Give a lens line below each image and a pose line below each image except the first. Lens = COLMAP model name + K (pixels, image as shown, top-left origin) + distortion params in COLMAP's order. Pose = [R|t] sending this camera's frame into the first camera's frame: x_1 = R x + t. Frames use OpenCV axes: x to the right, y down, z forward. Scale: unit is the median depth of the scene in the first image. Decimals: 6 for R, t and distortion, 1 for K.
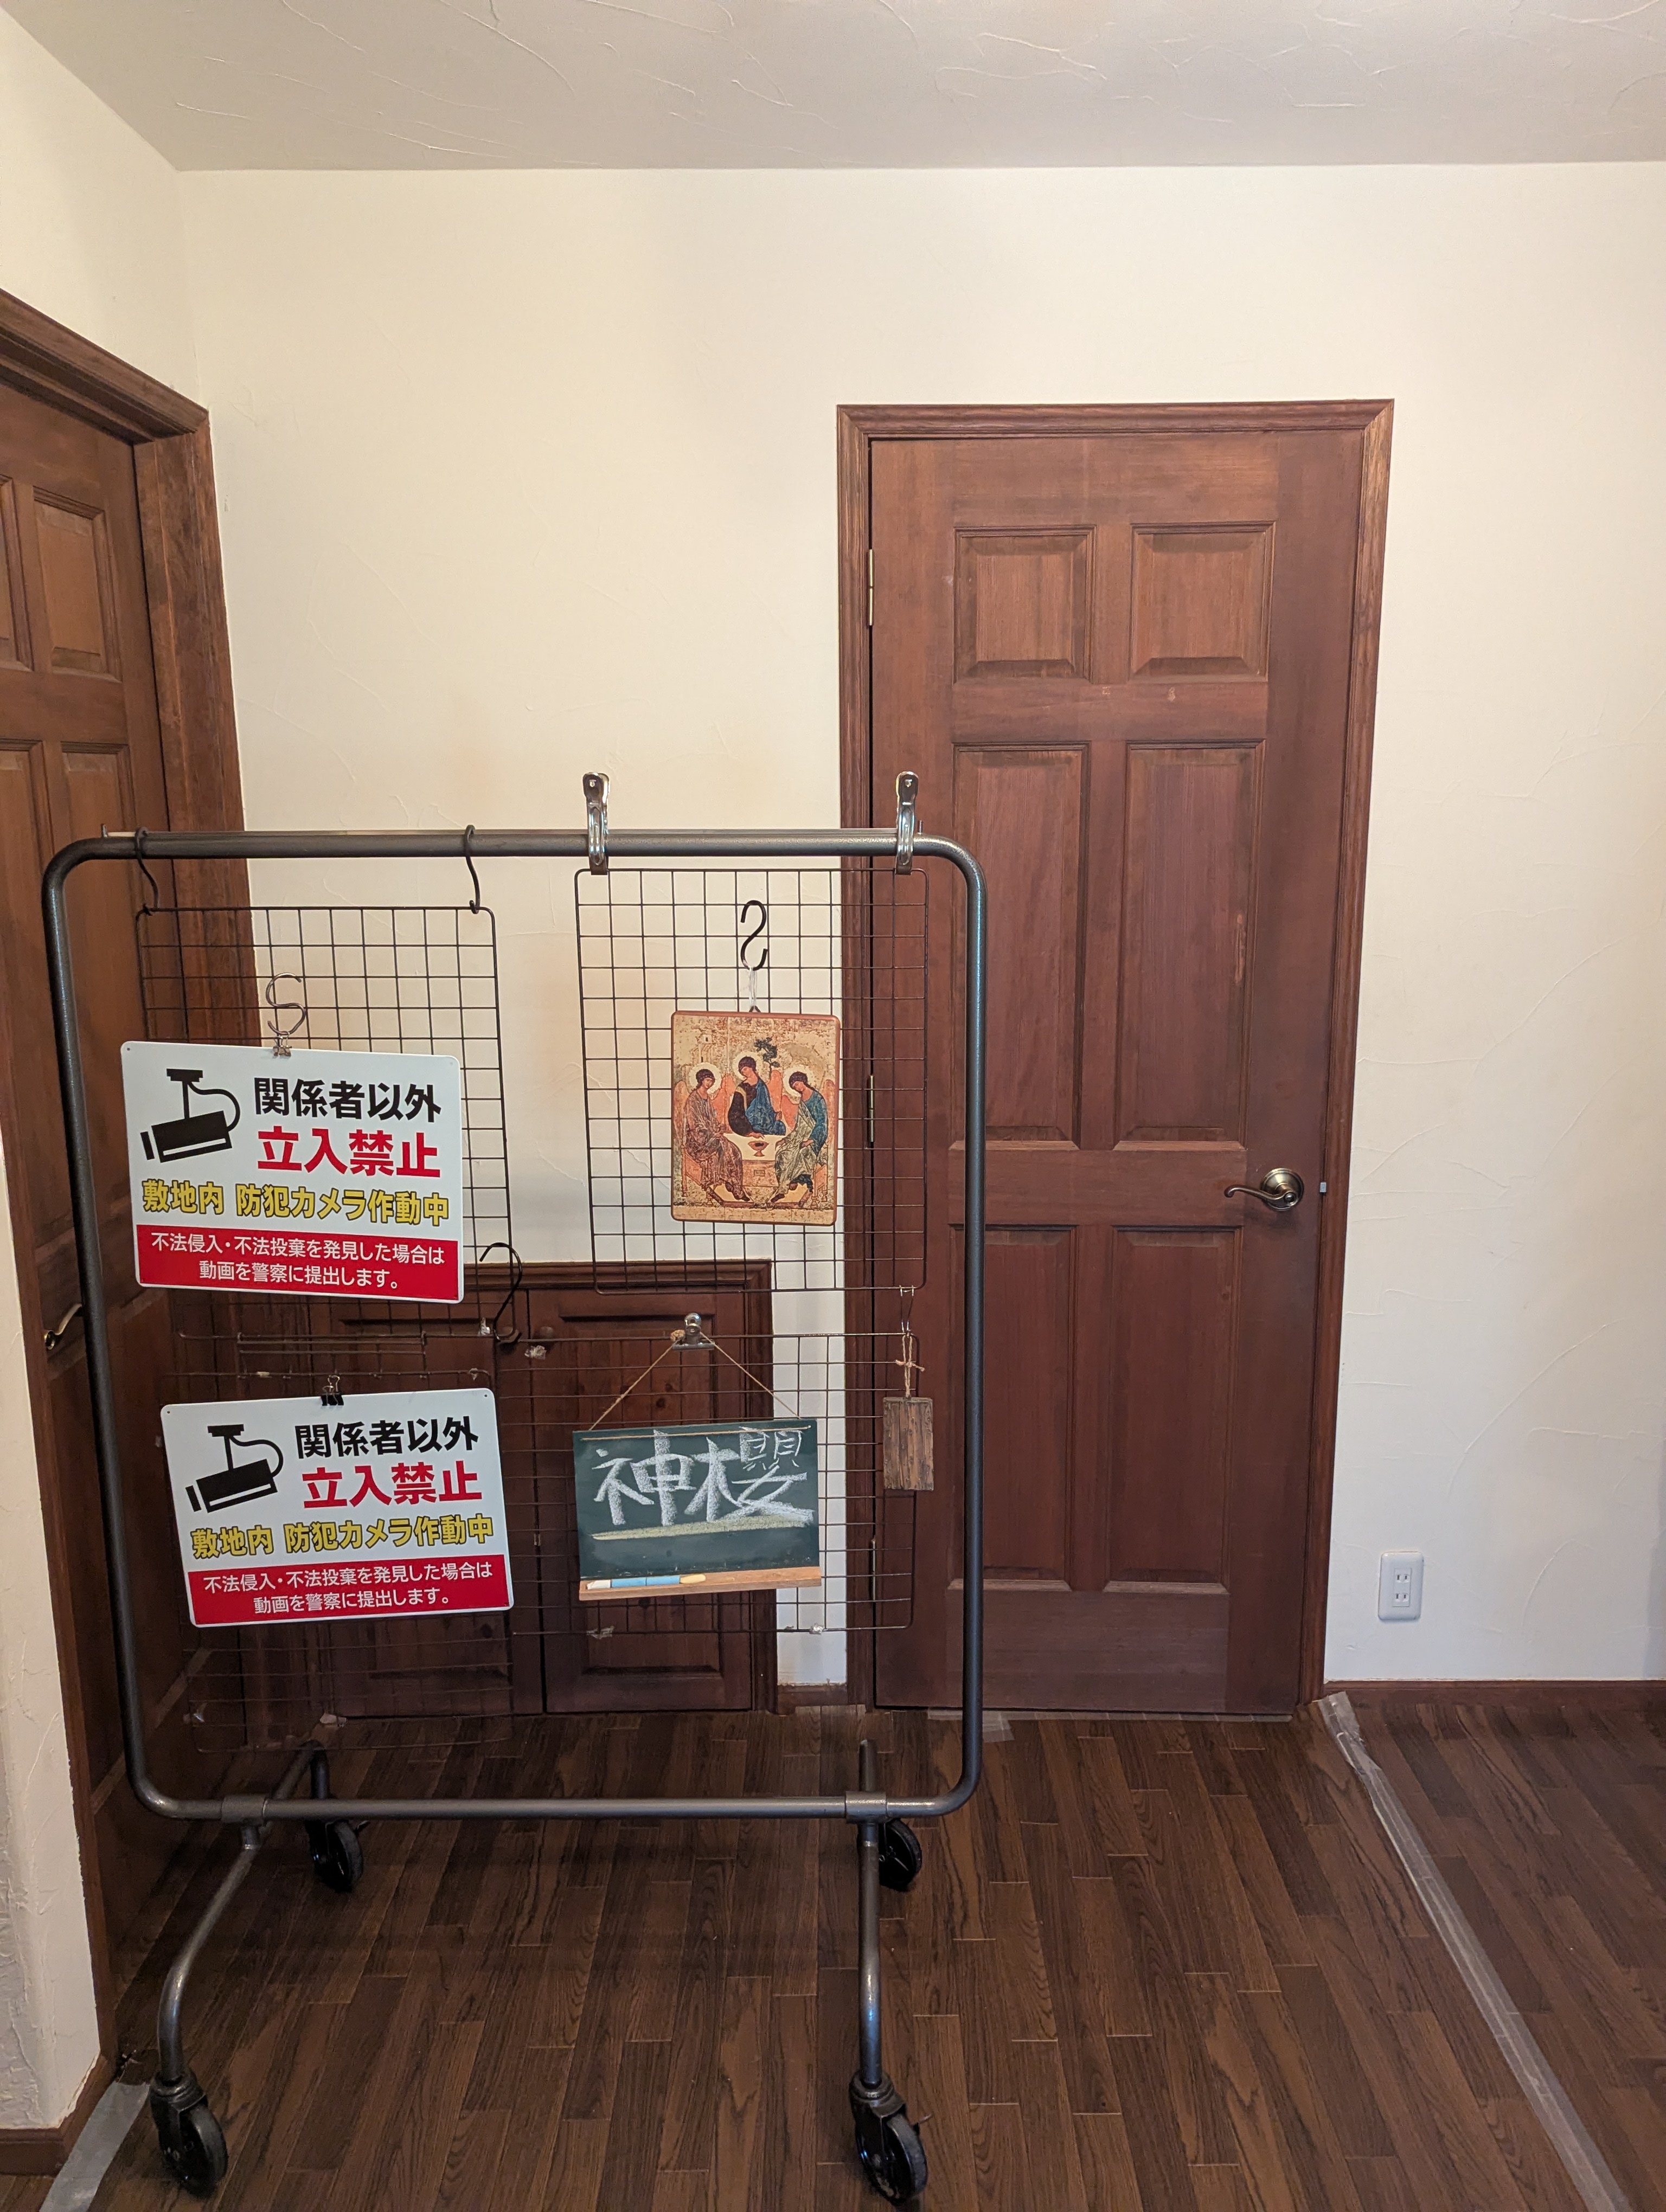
lens RADIAL K [[1631.1, 0, 838.0], [0, 1631.1, 1098.5], [0, 0, 1]] dist [0.110035, -0.197112]
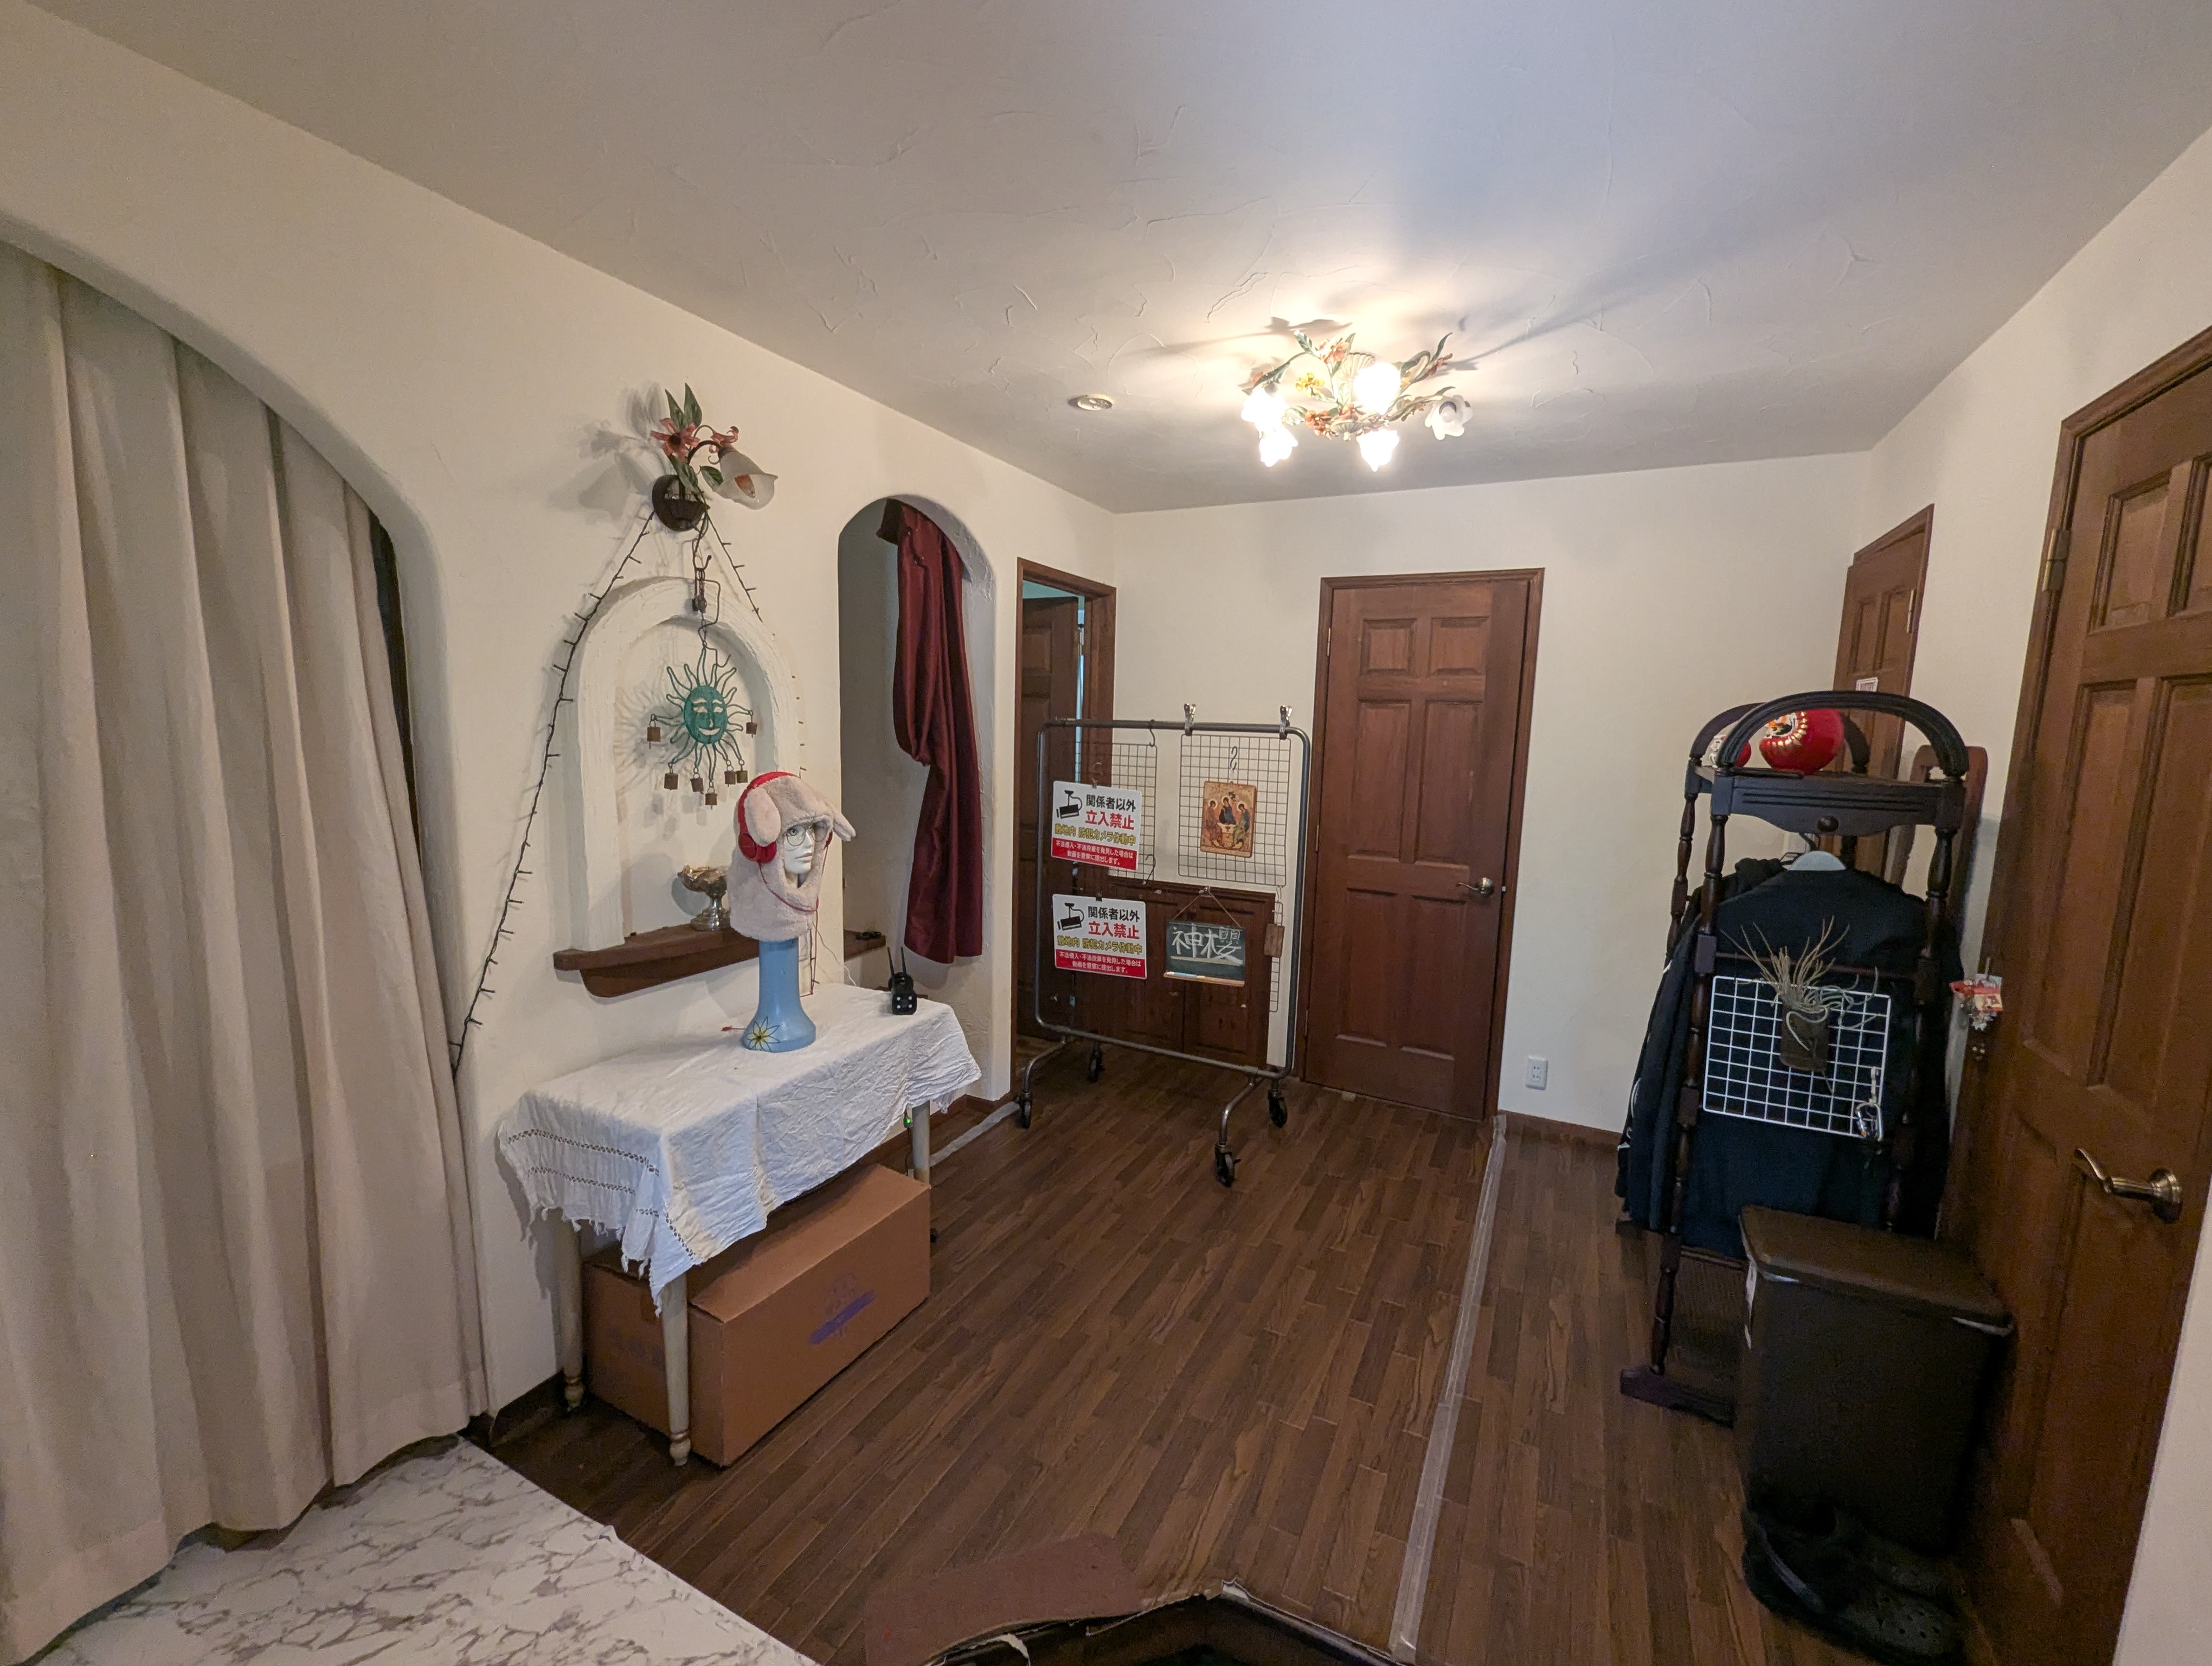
lens RADIAL K [[913.0, 0, 1110.9], [0, 913.0, 845.9], [0, 0, 1]] dist [-0.003167, 0.000278]
pose [[0.884594, 0.096560, -0.456257, 0.494180], [-0.123865, 0.991838, -0.030243, 0.130067], [0.449613, 0.083267, 0.889334, -0.544493]]
